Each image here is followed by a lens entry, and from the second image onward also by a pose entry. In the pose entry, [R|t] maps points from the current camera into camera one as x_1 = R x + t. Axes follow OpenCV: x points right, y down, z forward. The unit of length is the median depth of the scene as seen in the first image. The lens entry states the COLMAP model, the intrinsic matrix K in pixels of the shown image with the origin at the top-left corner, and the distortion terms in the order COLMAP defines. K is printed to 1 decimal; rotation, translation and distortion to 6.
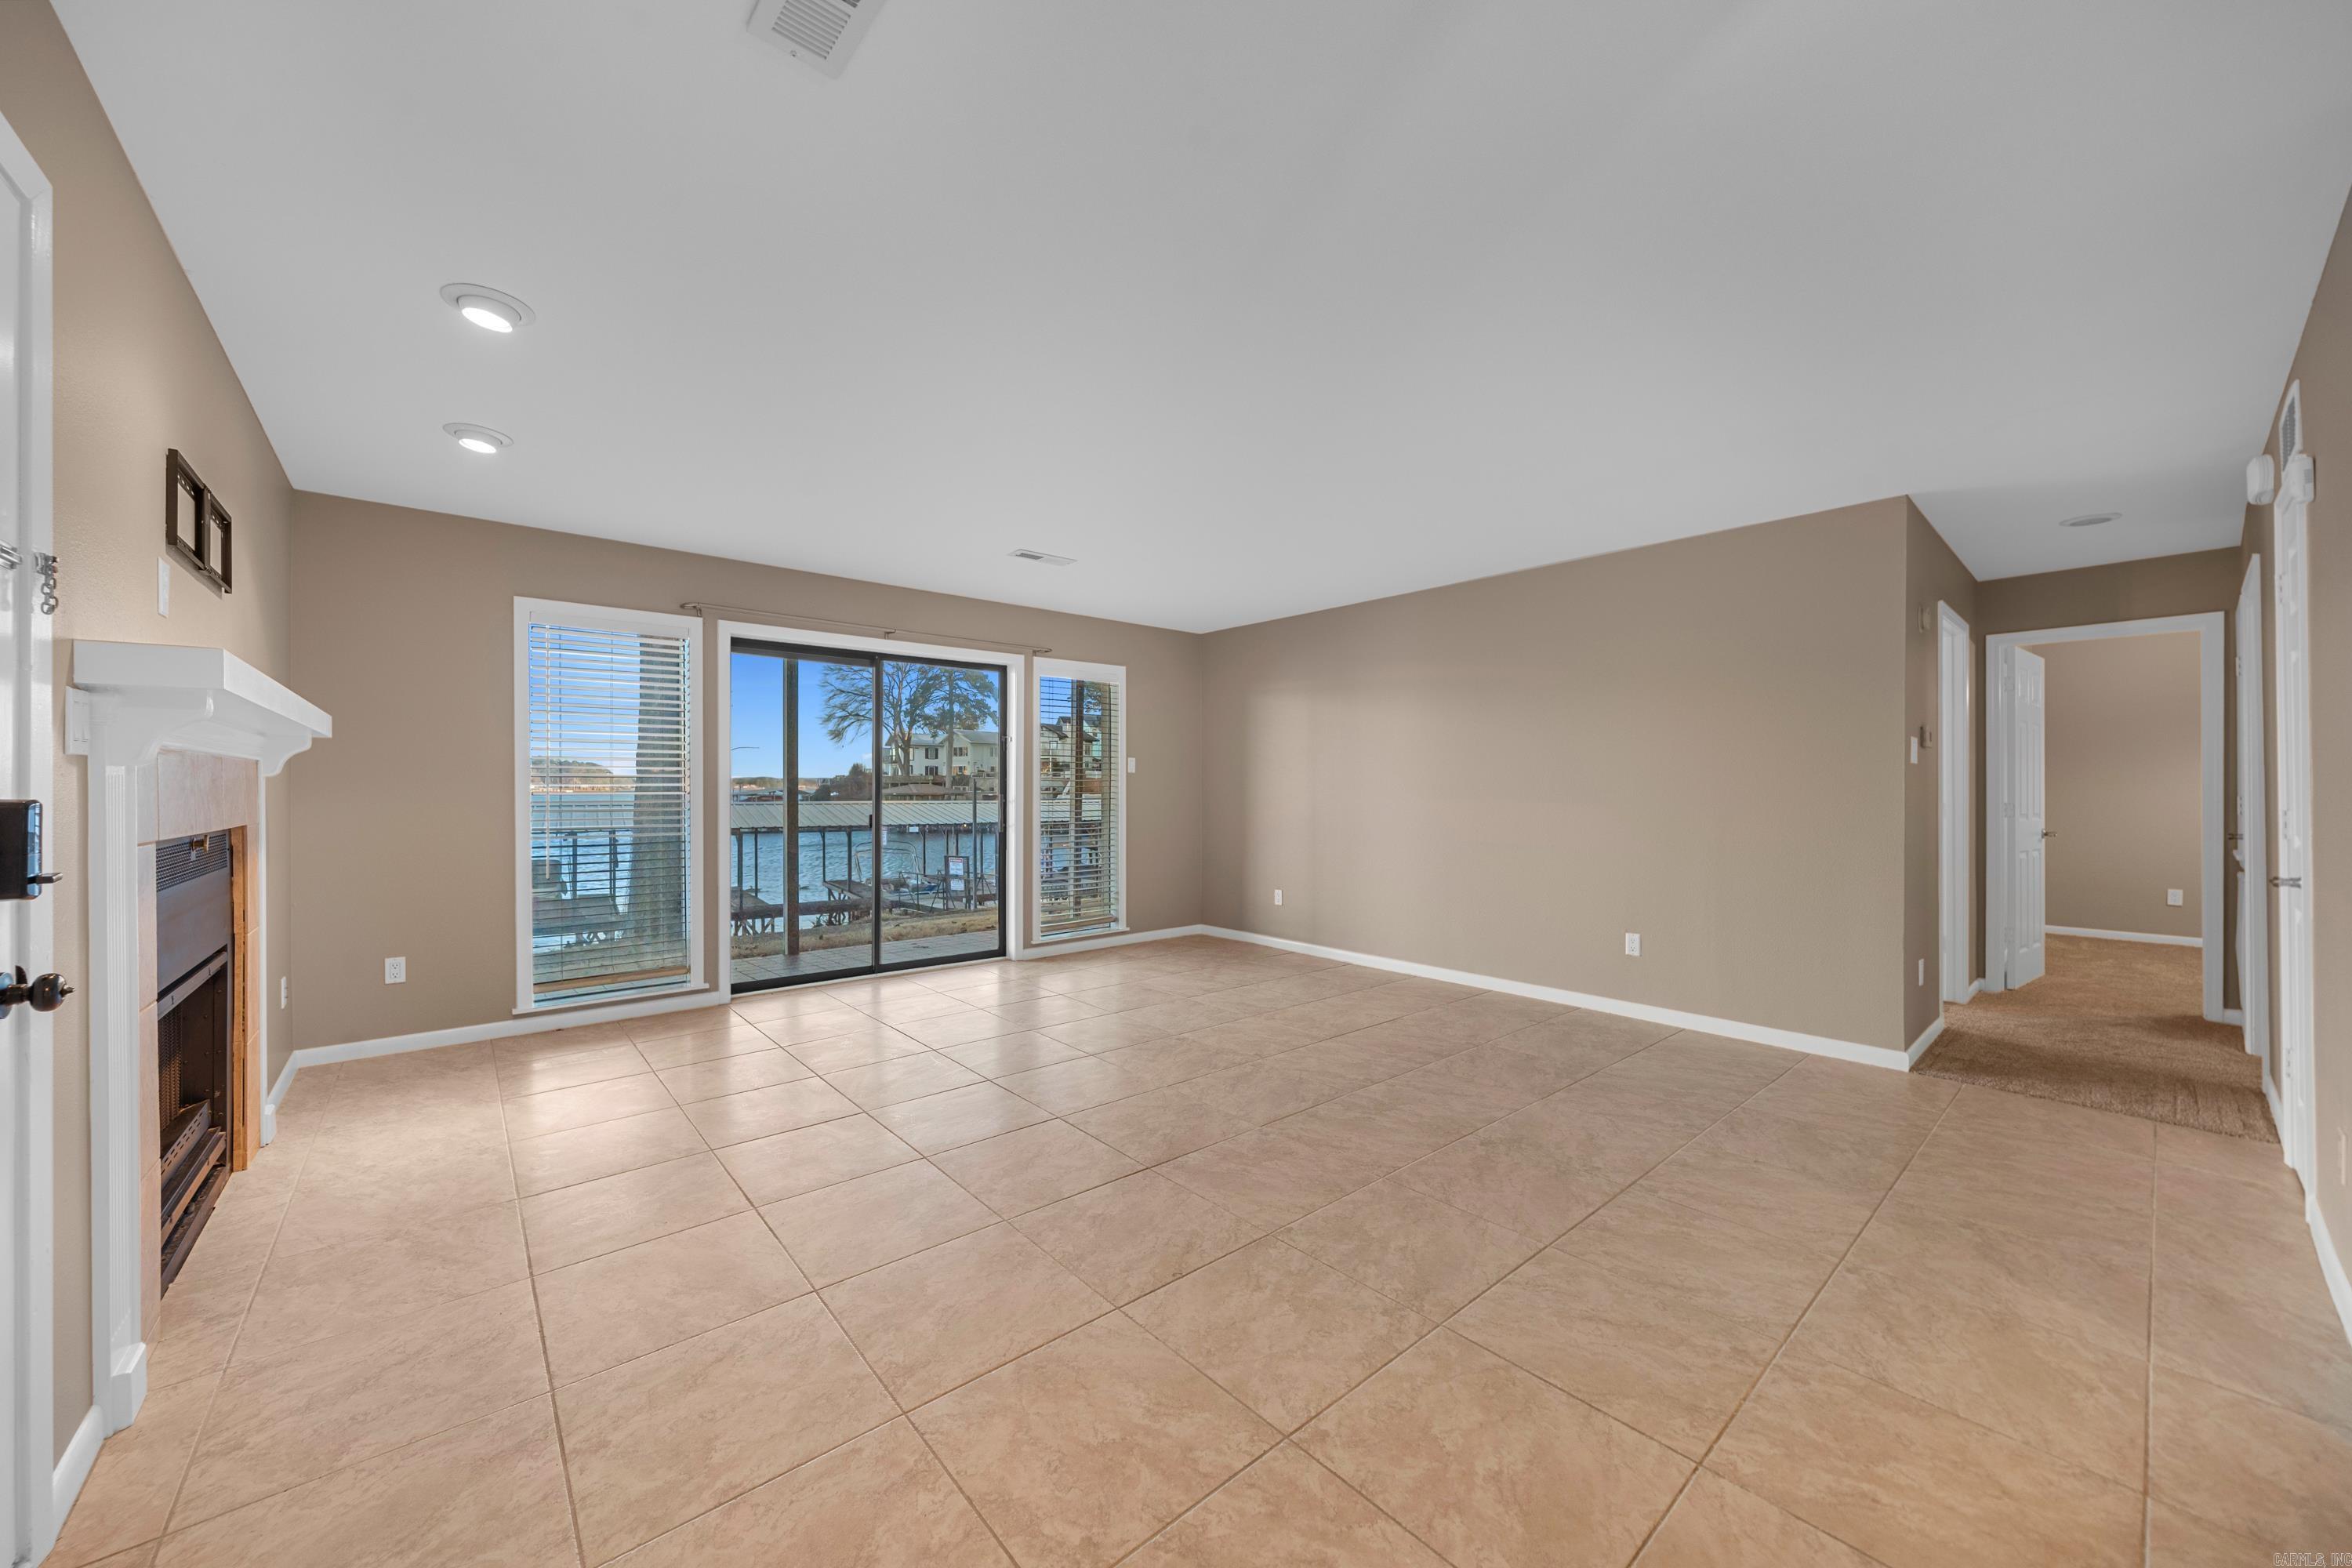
lens RADIAL K [[849.8, 0, 1166.9], [0, 849.8, 790.1], [0, 0, 1]] dist [-0.003825, 0.000055]
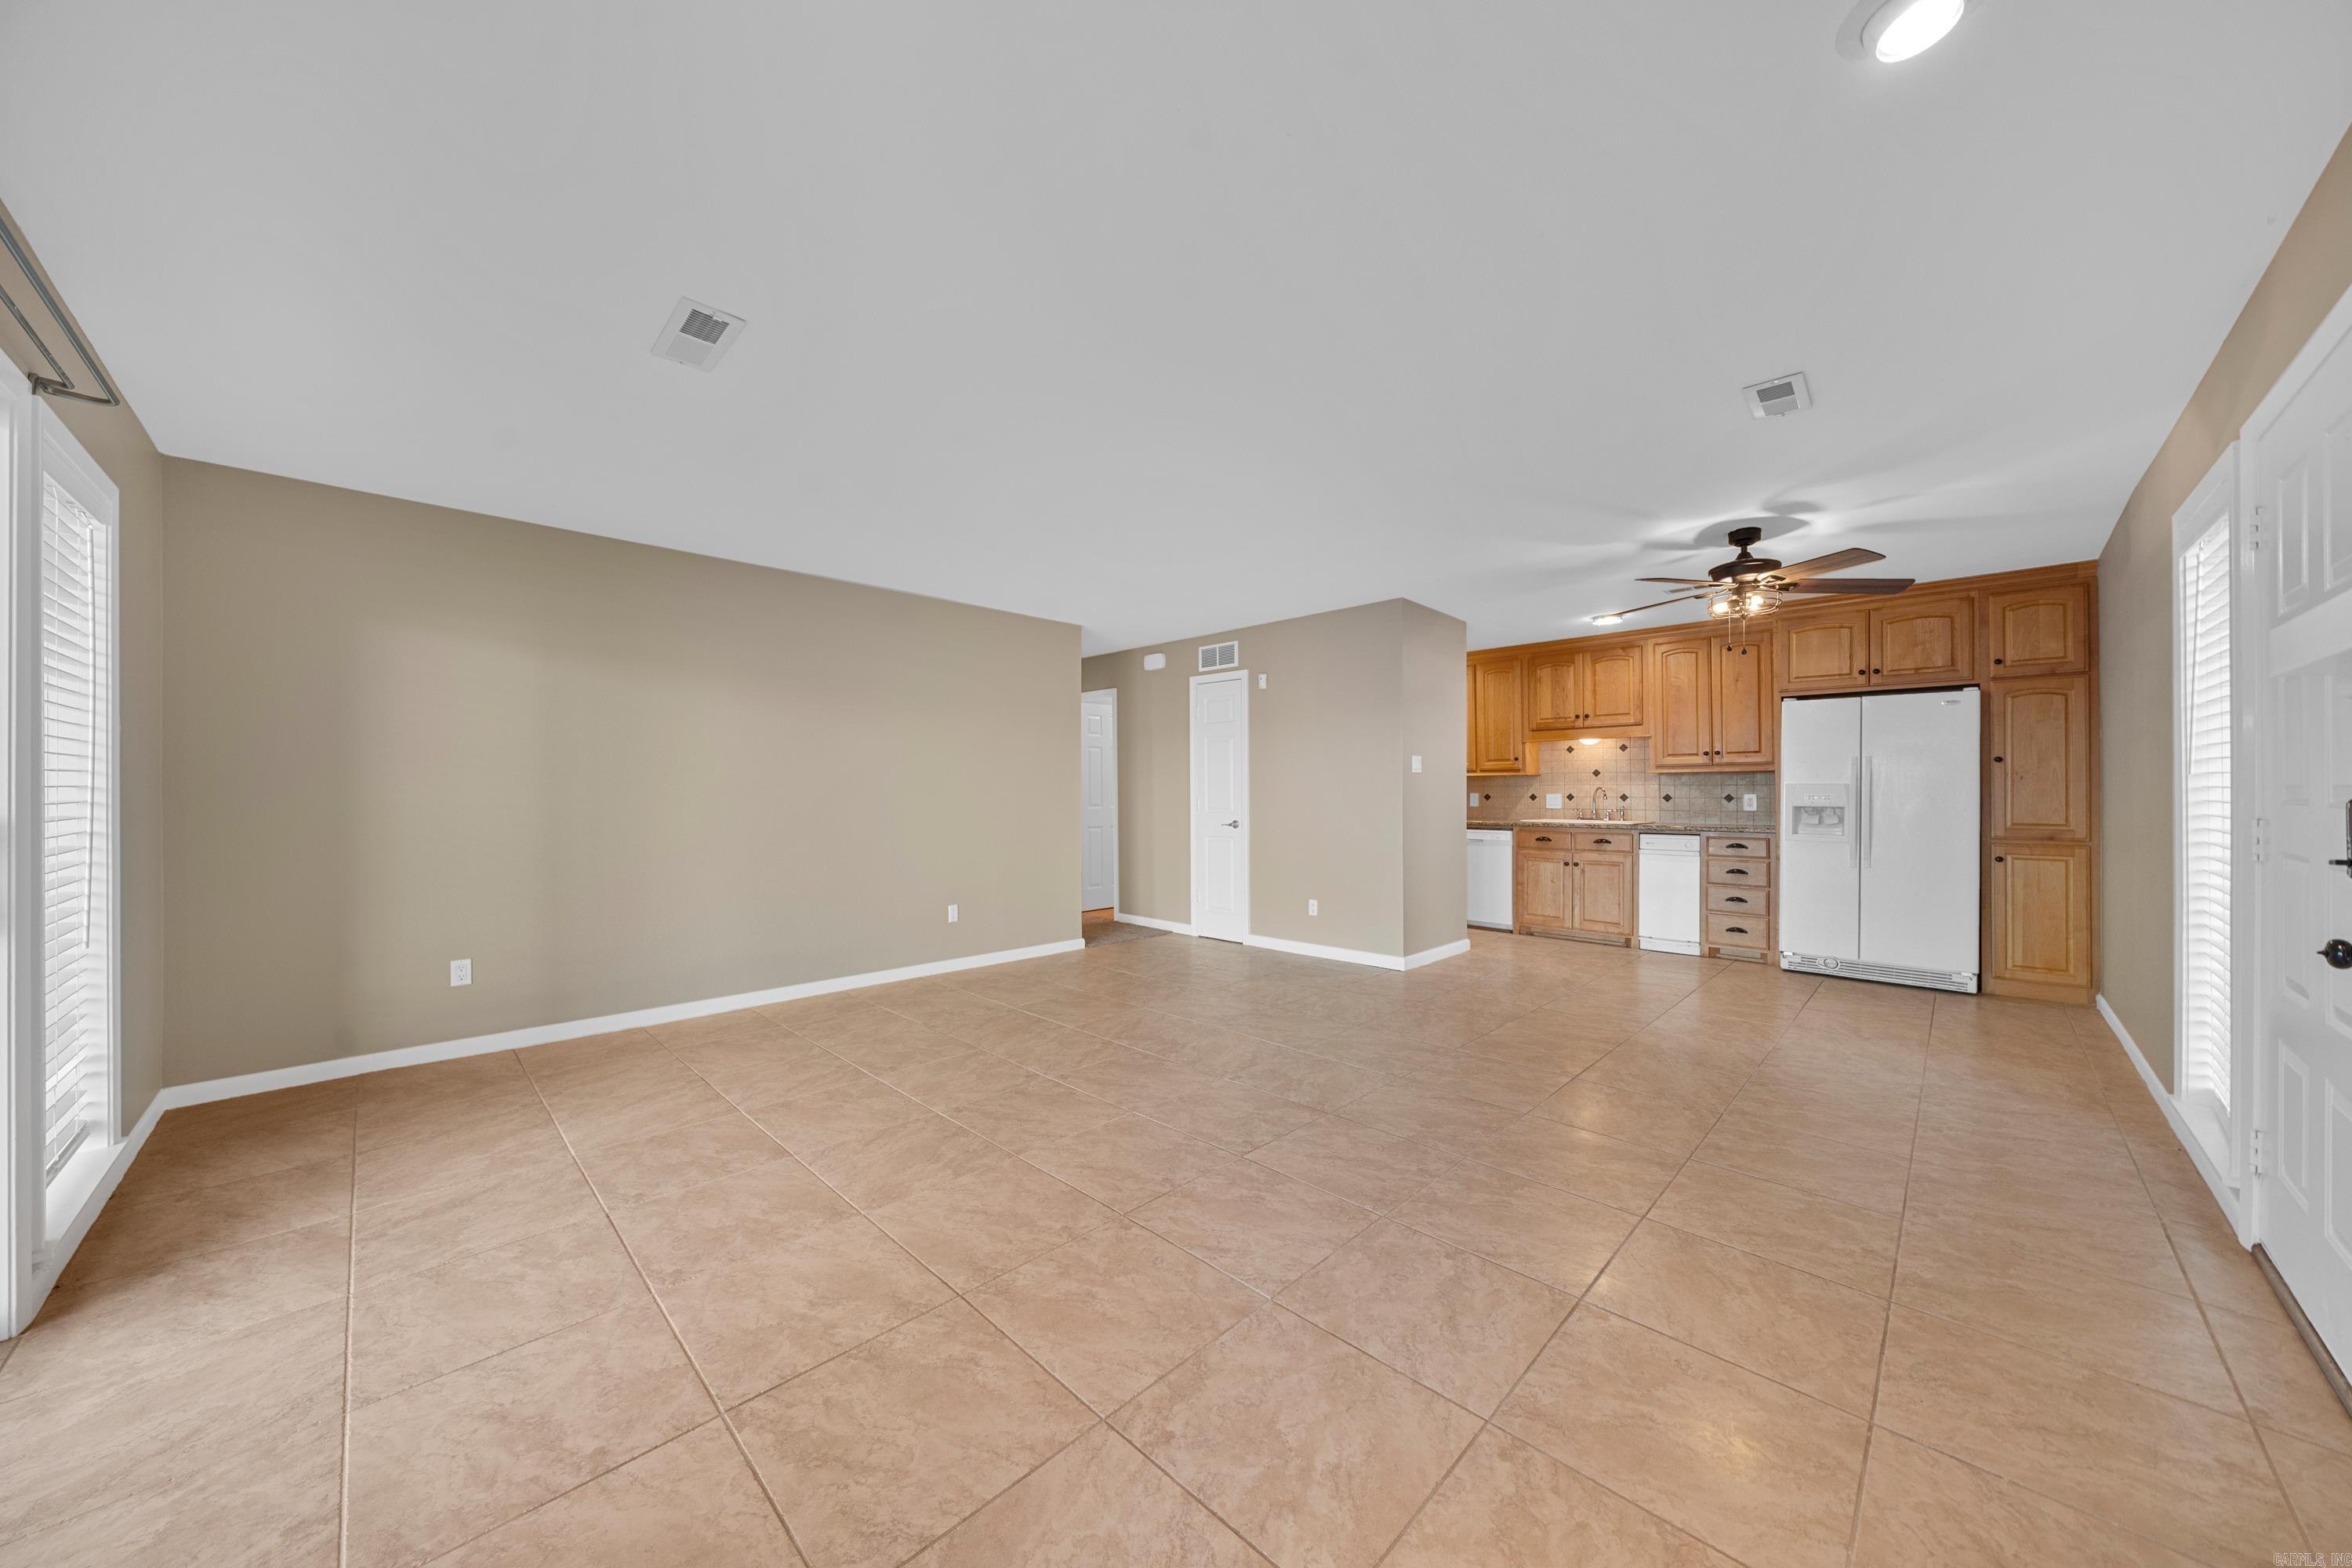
lens RADIAL K [[803.3, 0, 1156.5], [0, 803.3, 786.8], [0, 0, 1]] dist [-0.004988, 0.000094]
pose [[-0.073930, 0.003518, 0.997257, -0.920217], [0.001203, 0.999993, -0.003439, -0.000747], [-0.997263, 0.000946, -0.073934, 1.096342]]
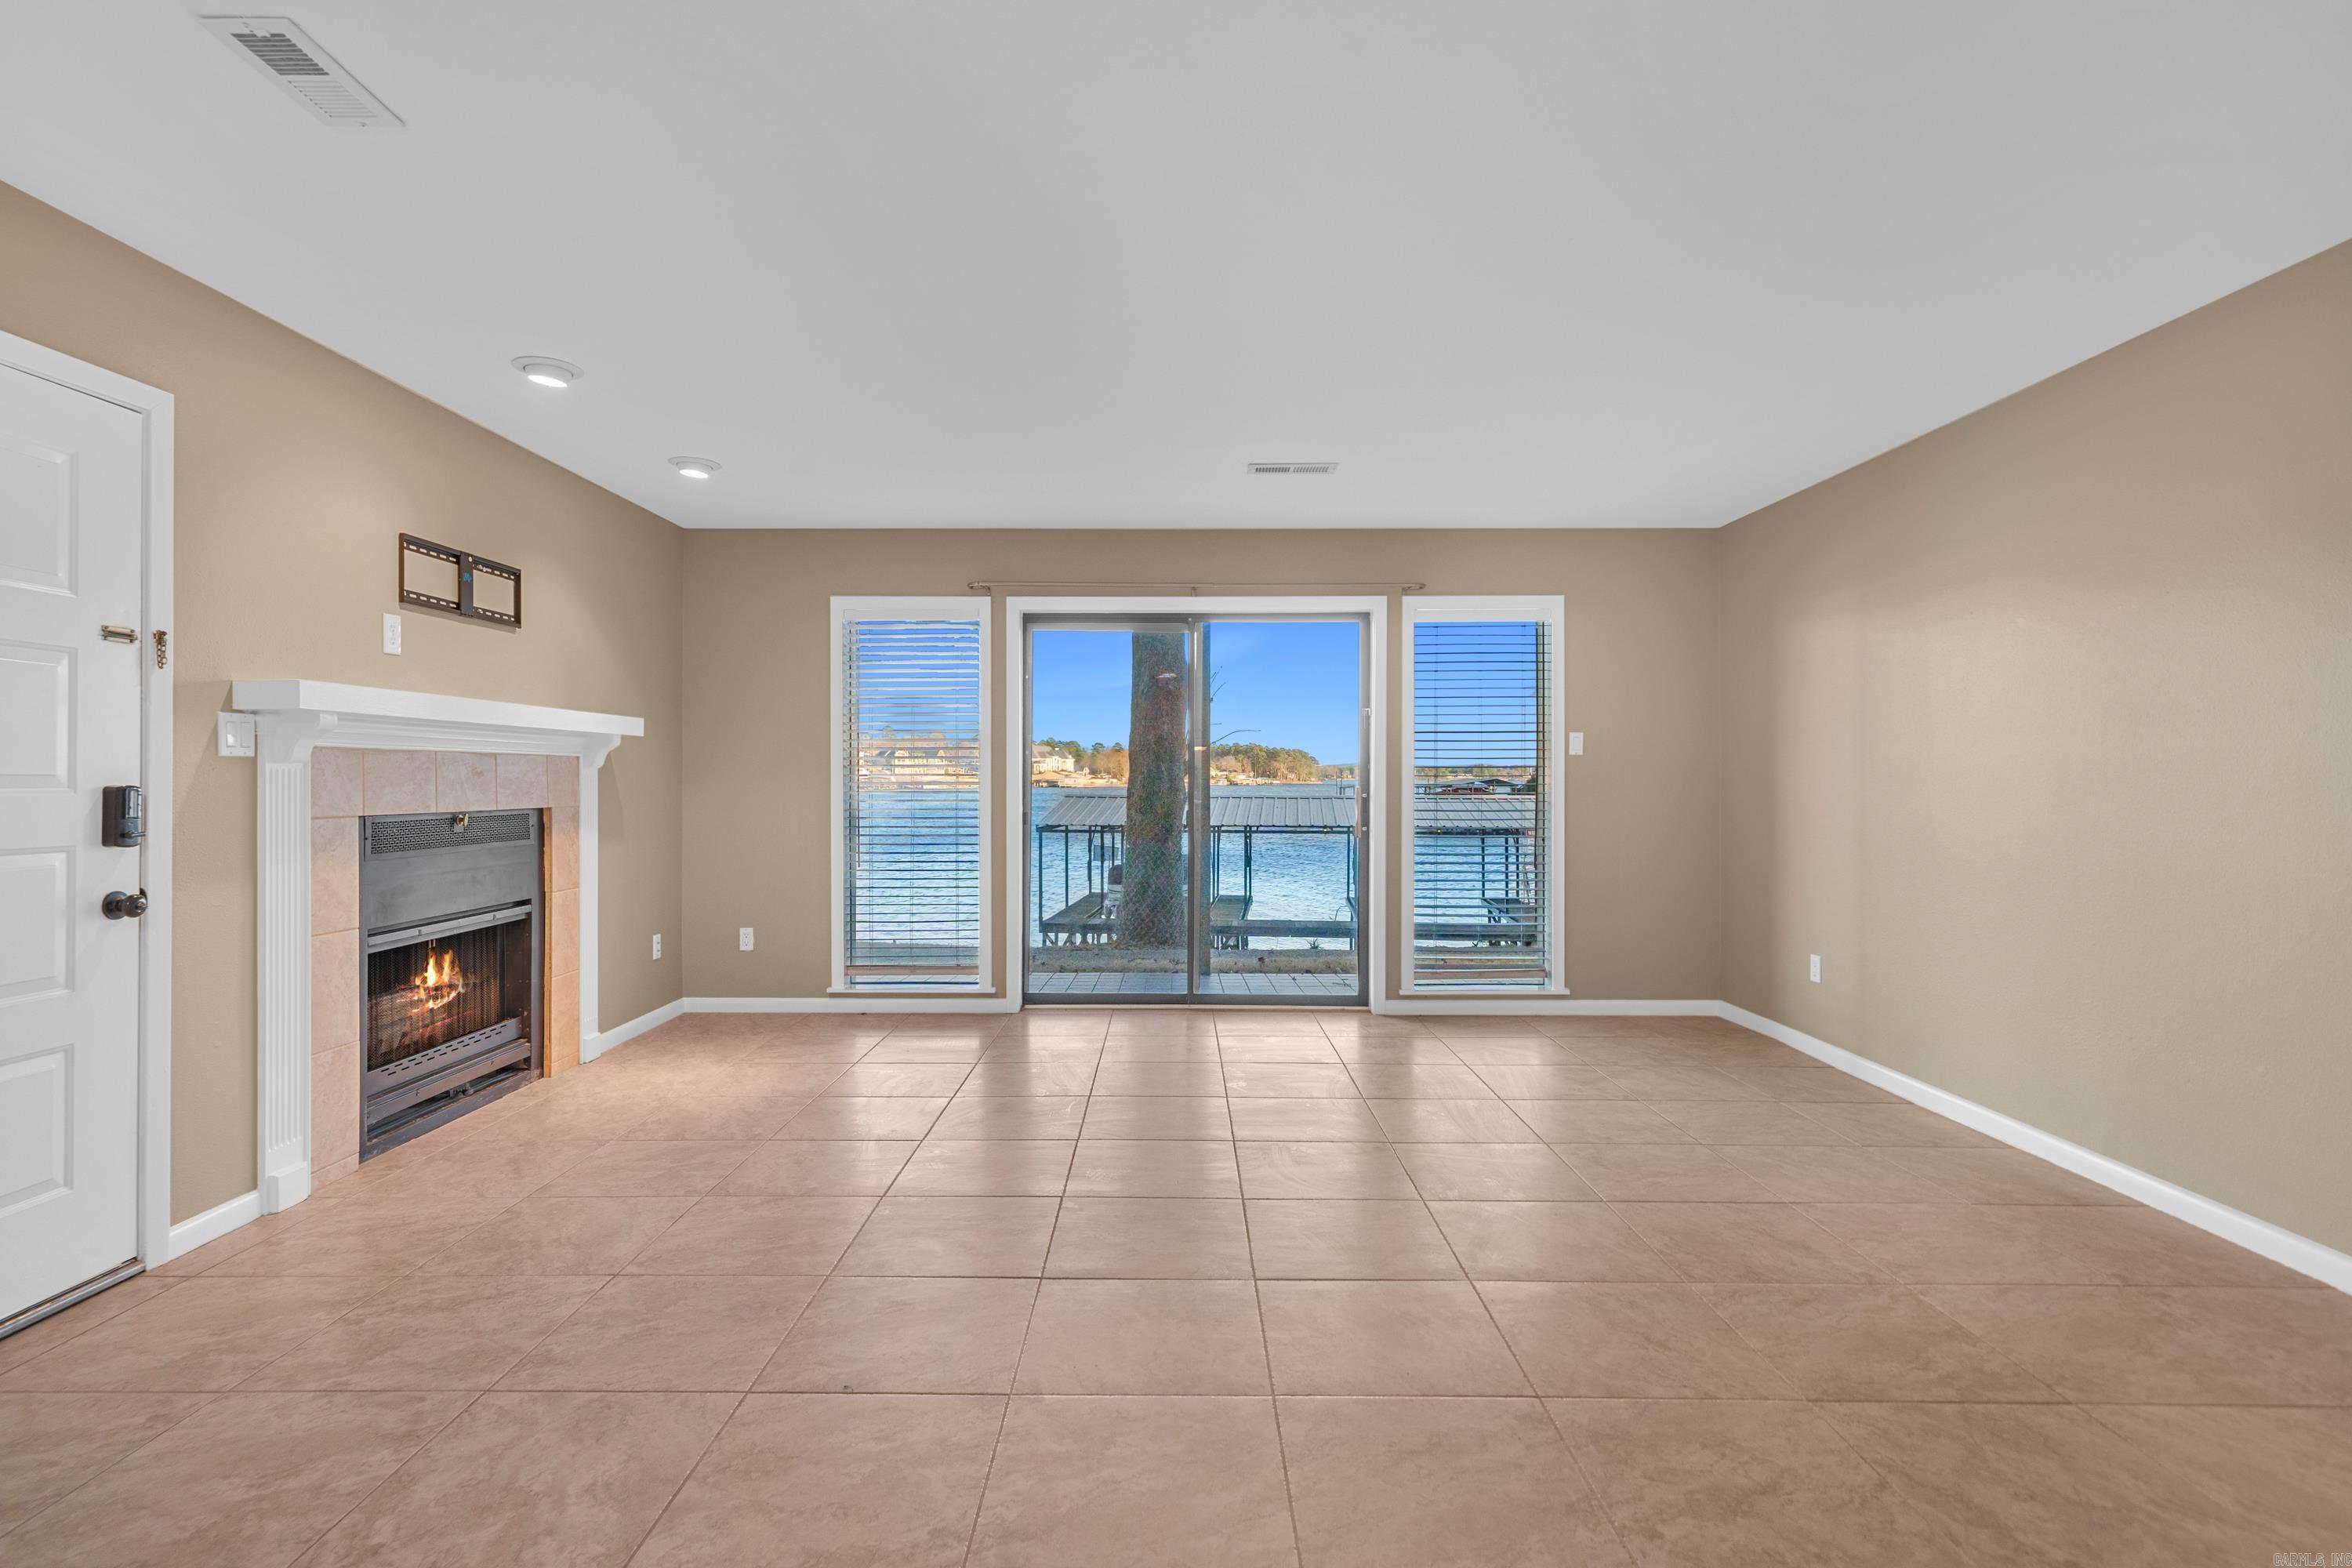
lens RADIAL K [[1145.5, 0, 1168.4], [0, 1145.5, 778.7], [0, 0, 1]] dist [0.002865, 0.000093]
pose [[0.756409, 0.000062, -0.654098, 0.611236], [-0.001959, 0.999996, -0.002171, 0.000379], [0.654095, 0.002923, 0.756406, 0.247197]]
